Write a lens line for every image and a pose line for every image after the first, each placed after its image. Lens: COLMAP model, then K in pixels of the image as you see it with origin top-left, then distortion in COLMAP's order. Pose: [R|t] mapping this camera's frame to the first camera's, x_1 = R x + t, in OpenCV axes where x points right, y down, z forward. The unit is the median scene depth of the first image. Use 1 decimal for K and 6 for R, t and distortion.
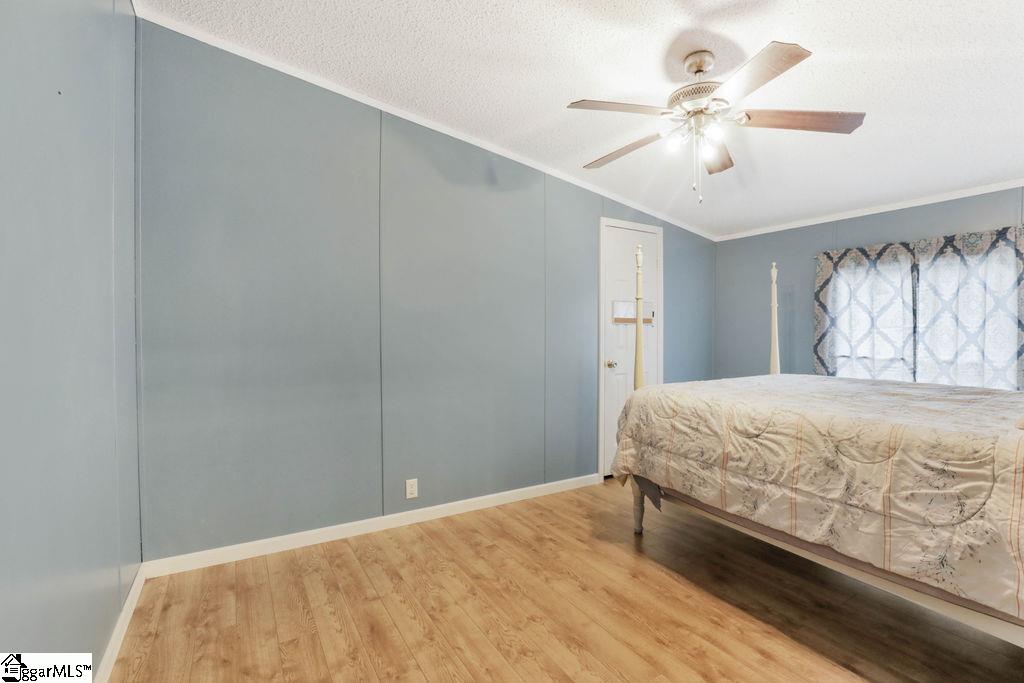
lens RADIAL K [[468.5, 0, 509.3], [0, 468.5, 343.2], [0, 0, 1]] dist [-0.038741, 0.000789]
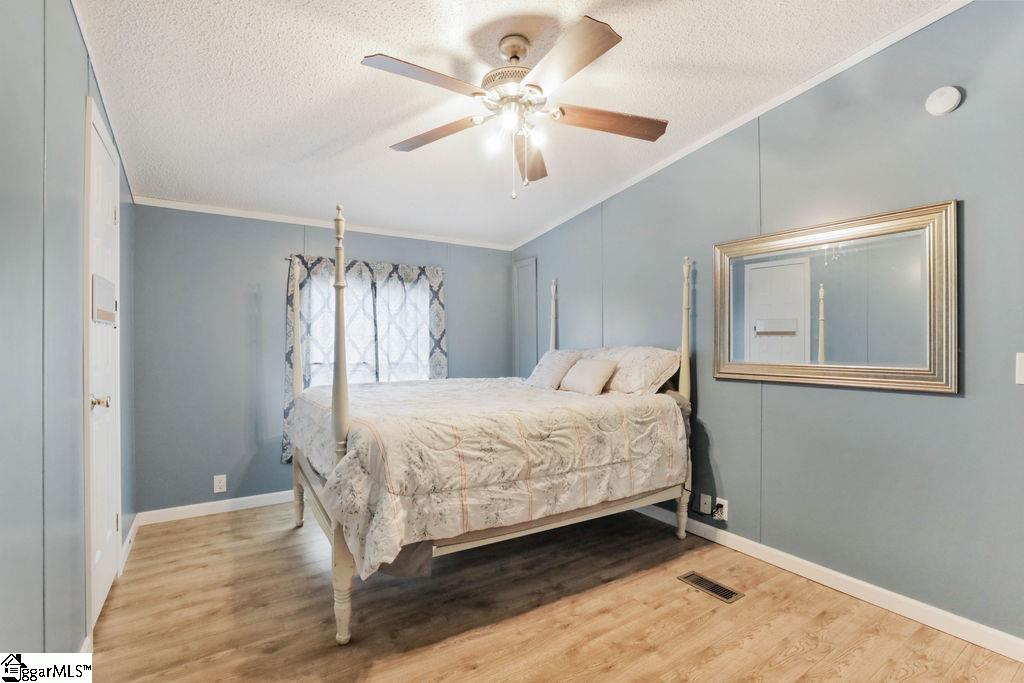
lens RADIAL K [[468.5, 0, 509.3], [0, 468.5, 343.2], [0, 0, 1]] dist [-0.038741, 0.000789]
pose [[-0.051662, -0.003419, 0.998659, -0.488859], [0.017428, 0.999839, 0.004325, -0.020077], [-0.998513, 0.017628, -0.051594, 1.014351]]
